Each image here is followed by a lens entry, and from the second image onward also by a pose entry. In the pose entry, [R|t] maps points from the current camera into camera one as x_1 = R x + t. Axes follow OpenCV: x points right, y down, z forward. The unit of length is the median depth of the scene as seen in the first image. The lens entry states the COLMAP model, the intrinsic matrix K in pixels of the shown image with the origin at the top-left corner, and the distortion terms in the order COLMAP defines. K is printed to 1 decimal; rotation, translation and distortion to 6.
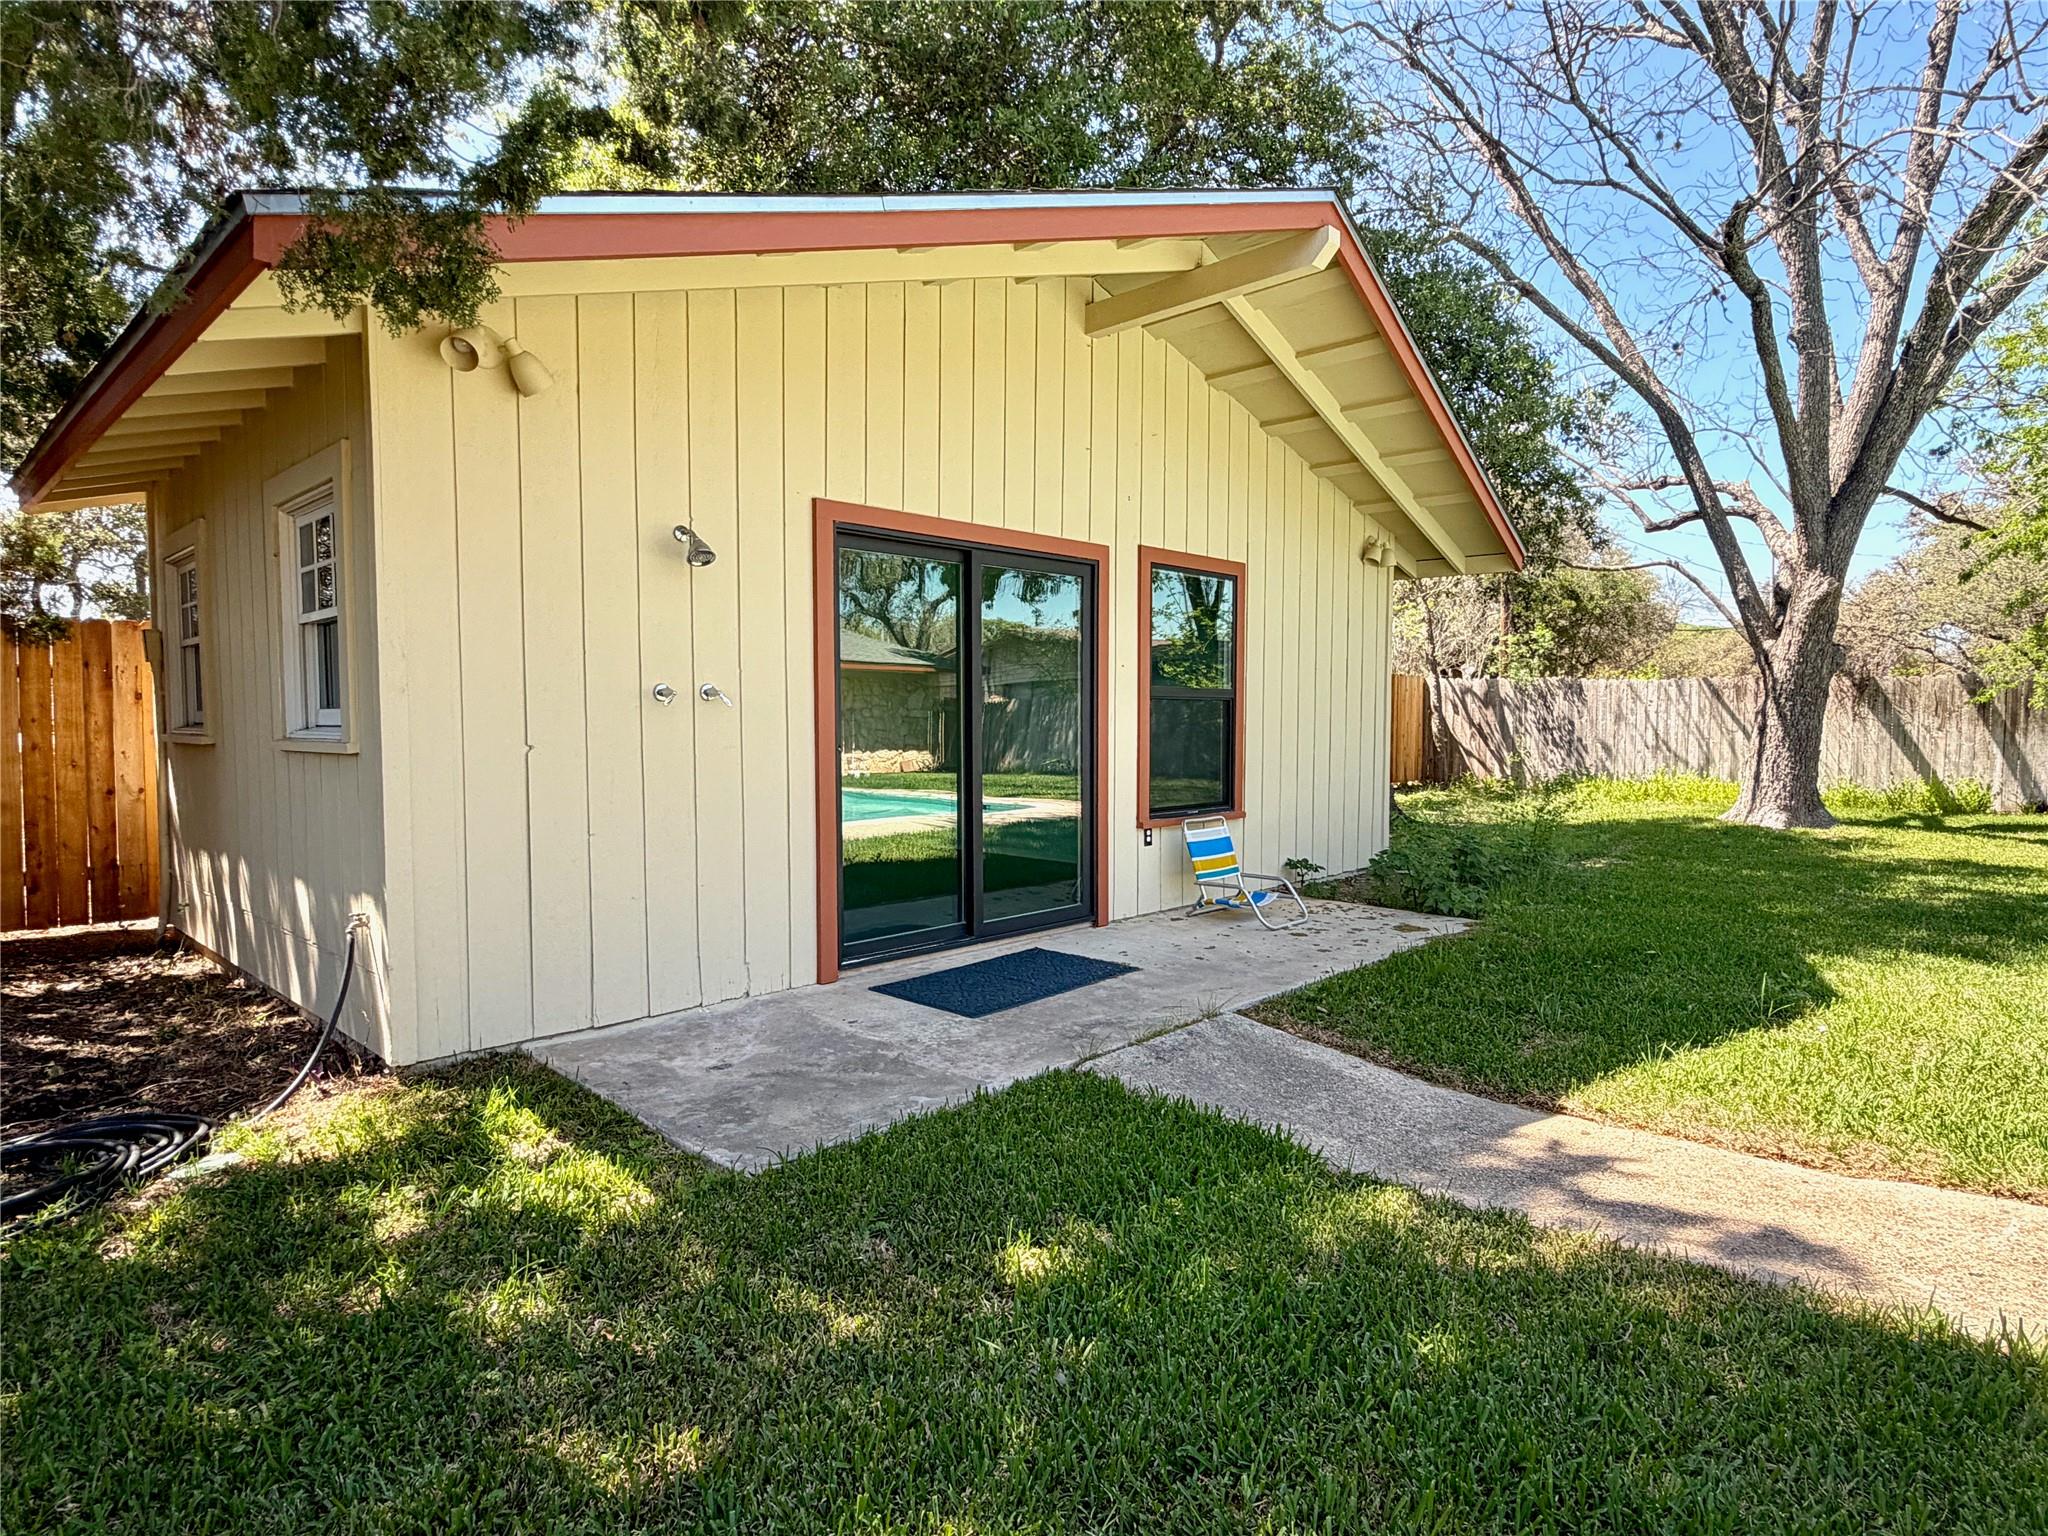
lens RADIAL K [[1137.4, 0, 1032.7], [0, 1137.4, 779.7], [0, 0, 1]] dist [-0.000111, -0.002615]
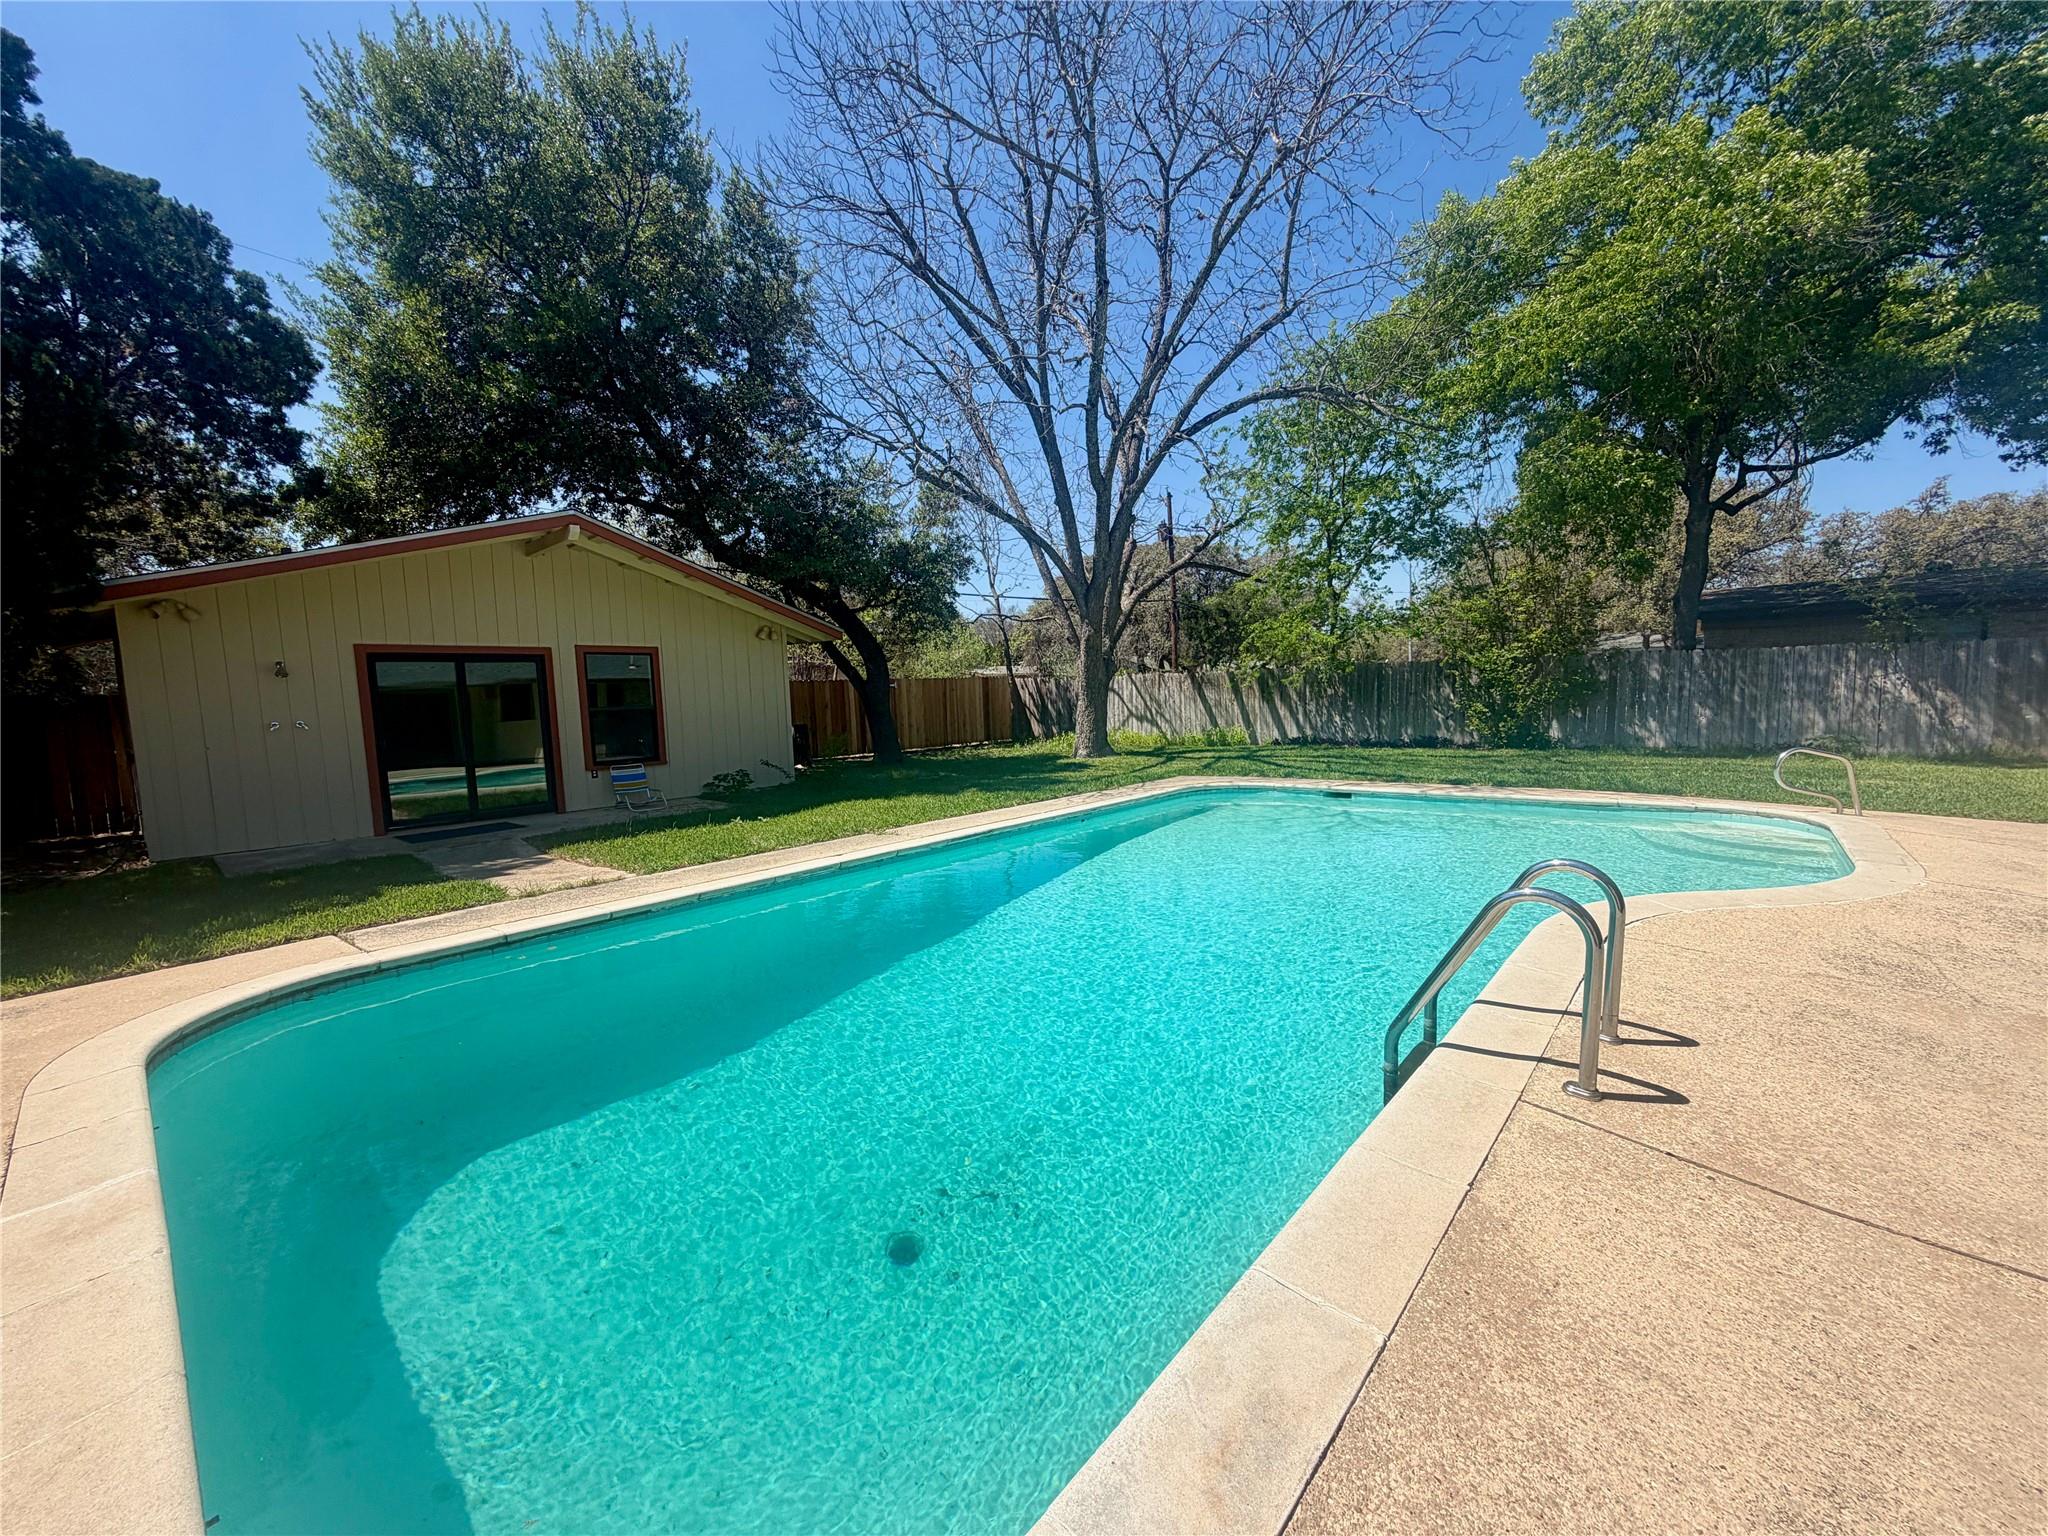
lens RADIAL K [[831.8, 0, 1024.0], [0, 831.8, 768.0], [0, 0, 1]] dist [-0.000554, -0.000071]
pose [[0.998795, -0.034550, 0.034851, 0.863829], [0.033394, 0.998890, 0.033219, 0.011058], [-0.035960, -0.032015, 0.998840, -0.641930]]
